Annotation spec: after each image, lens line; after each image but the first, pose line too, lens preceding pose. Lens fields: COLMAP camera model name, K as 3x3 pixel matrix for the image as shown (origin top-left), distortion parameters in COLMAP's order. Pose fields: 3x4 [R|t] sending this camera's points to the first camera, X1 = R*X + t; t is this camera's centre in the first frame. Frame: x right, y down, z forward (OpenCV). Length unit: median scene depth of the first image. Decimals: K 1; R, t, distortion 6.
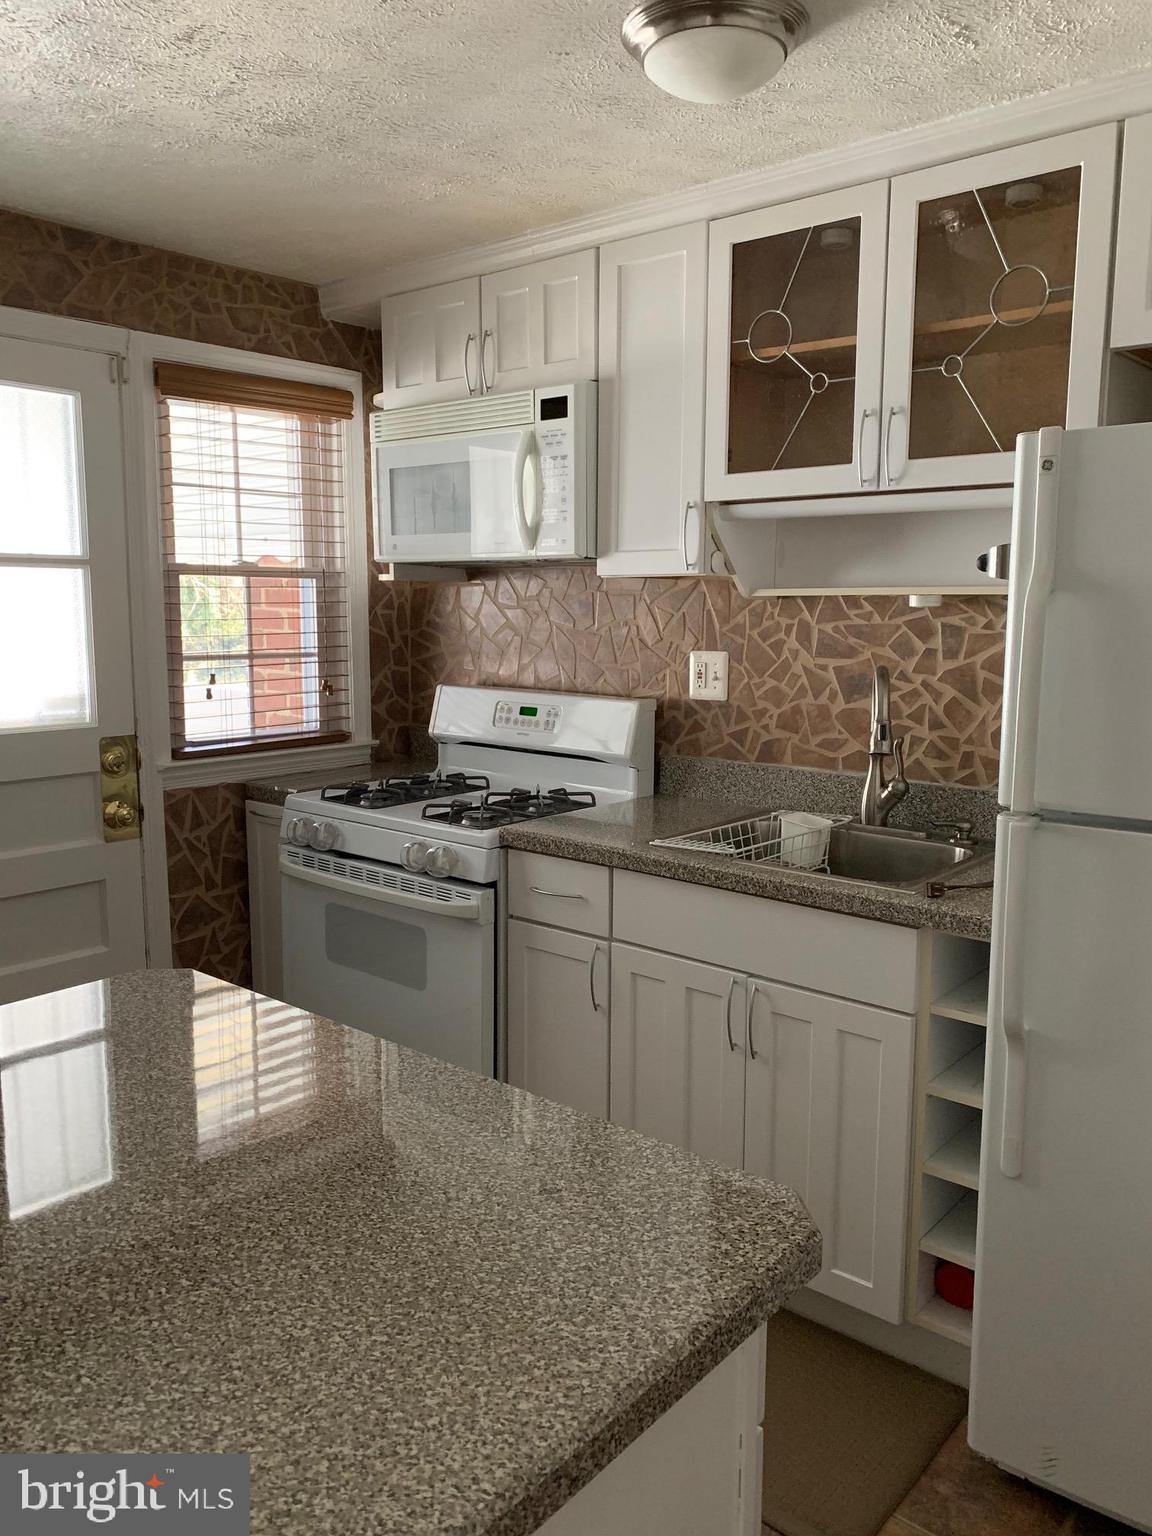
lens RADIAL K [[1172.8, 0, 576.0], [0, 1172.8, 768.0], [0, 0, 1]] dist [0.083287, -0.128698]
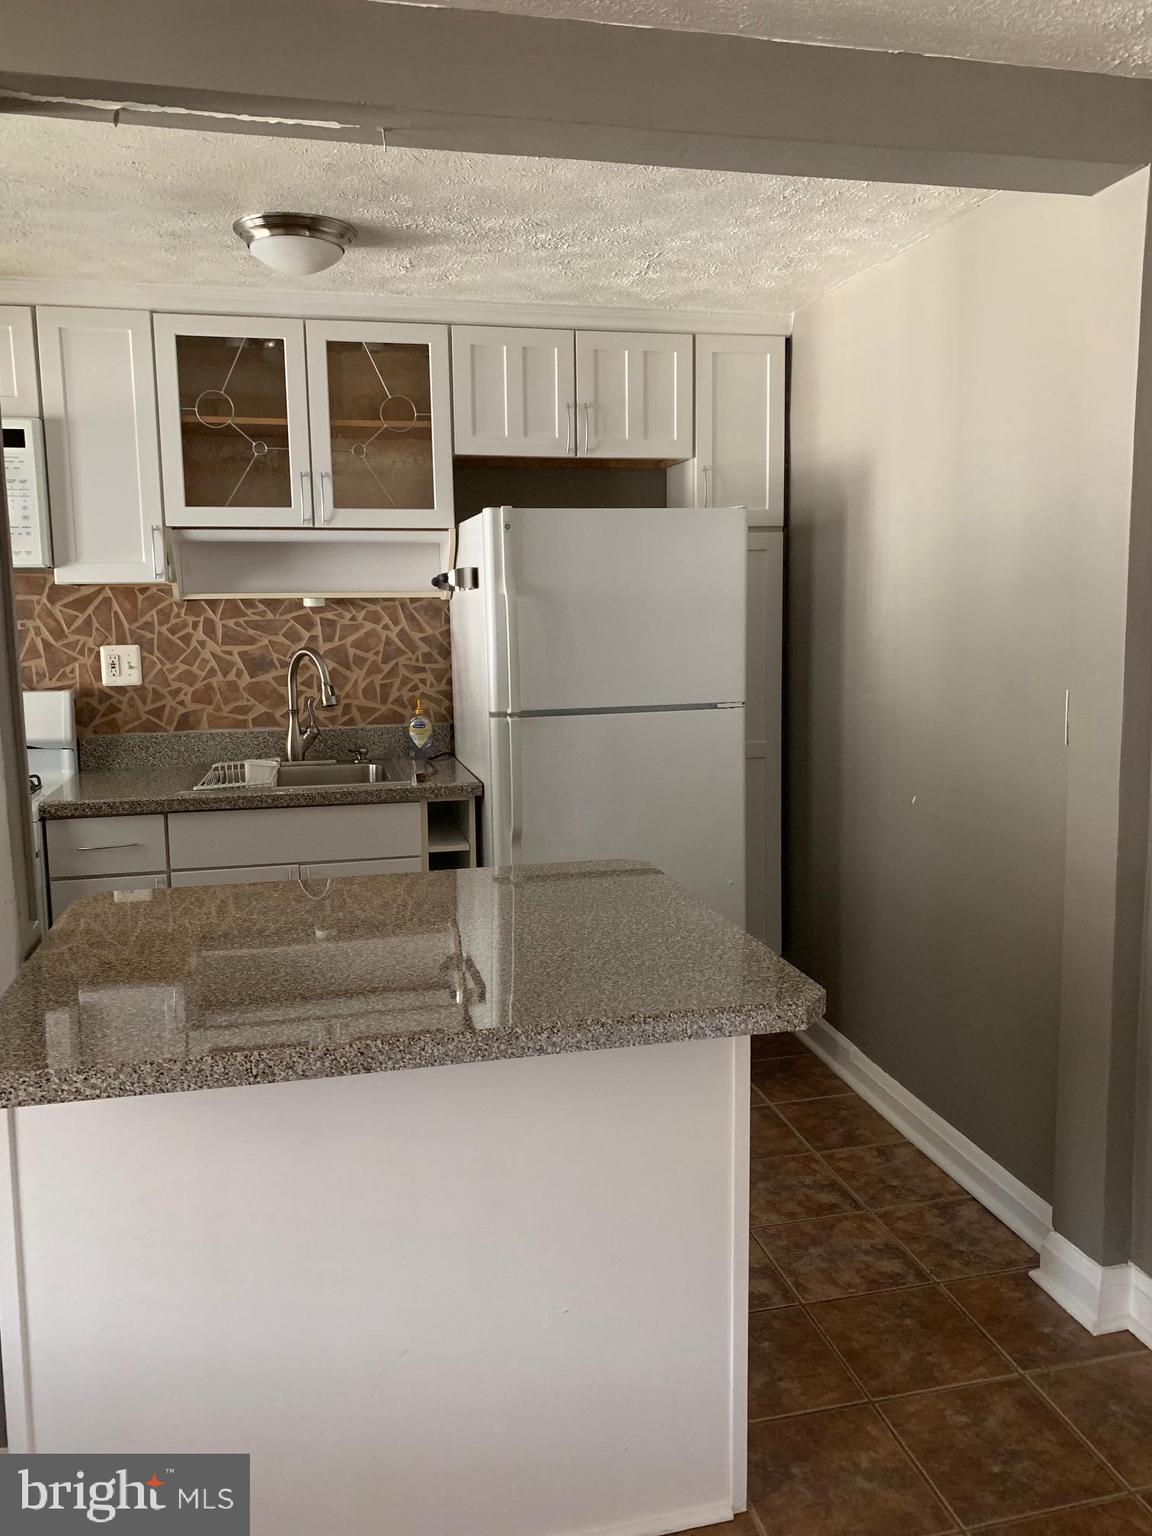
lens RADIAL K [[1172.8, 0, 576.0], [0, 1172.8, 768.0], [0, 0, 1]] dist [0.083287, -0.128698]
pose [[0.589661, -0.122802, 0.798260, -0.645222], [0.129401, 0.989969, 0.056707, 0.018725], [-0.797217, 0.069858, 0.599638, -0.105880]]
